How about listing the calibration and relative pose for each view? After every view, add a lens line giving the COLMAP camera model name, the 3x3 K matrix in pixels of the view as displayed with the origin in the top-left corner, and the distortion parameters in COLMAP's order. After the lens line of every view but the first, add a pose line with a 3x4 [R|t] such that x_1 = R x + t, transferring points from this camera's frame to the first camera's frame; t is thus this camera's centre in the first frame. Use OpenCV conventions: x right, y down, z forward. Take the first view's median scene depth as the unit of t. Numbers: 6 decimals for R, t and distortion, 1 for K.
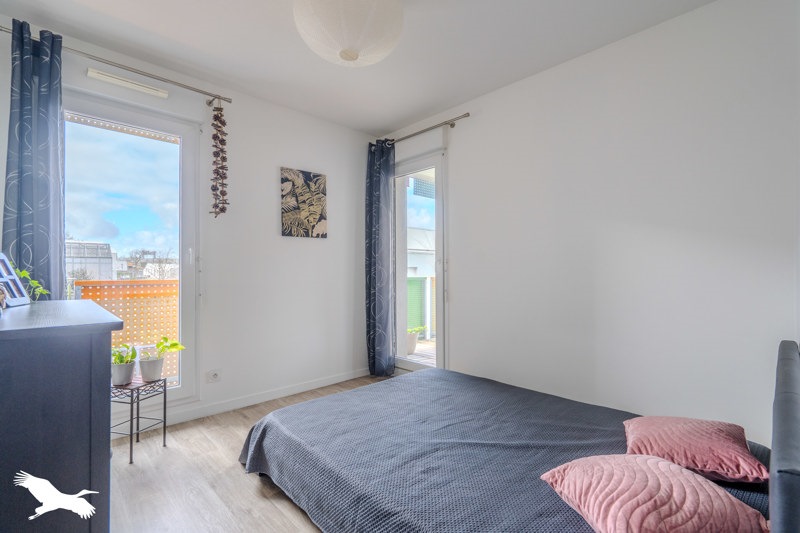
lens RADIAL K [[370.6, 0, 406.7], [0, 370.6, 268.8], [0, 0, 1]] dist [-0.002815, 0.000165]
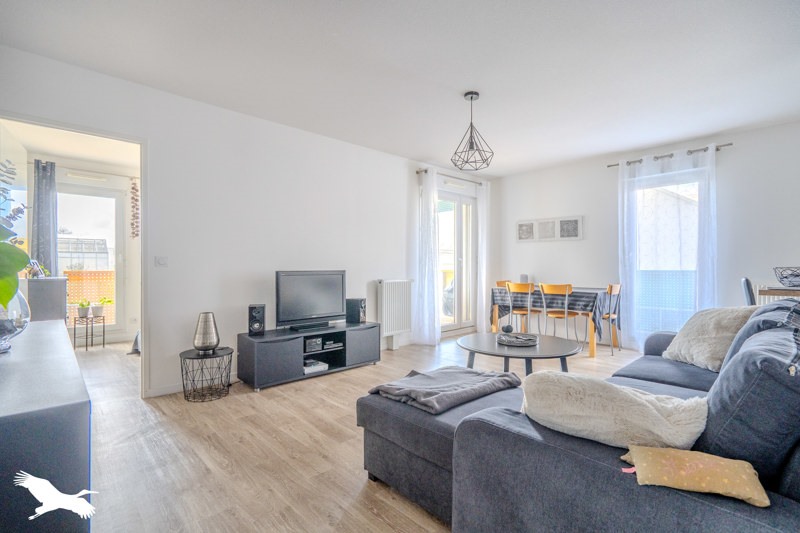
lens RADIAL K [[370.6, 0, 393.0], [0, 370.6, 267.8], [0, 0, 1]] dist [-0.002815, 0.000165]
pose [[0.999818, 0.001947, -0.018976, 0.920531], [-0.001739, 0.999938, 0.010966, -0.008527], [0.018997, -0.010931, 0.999760, -0.961383]]
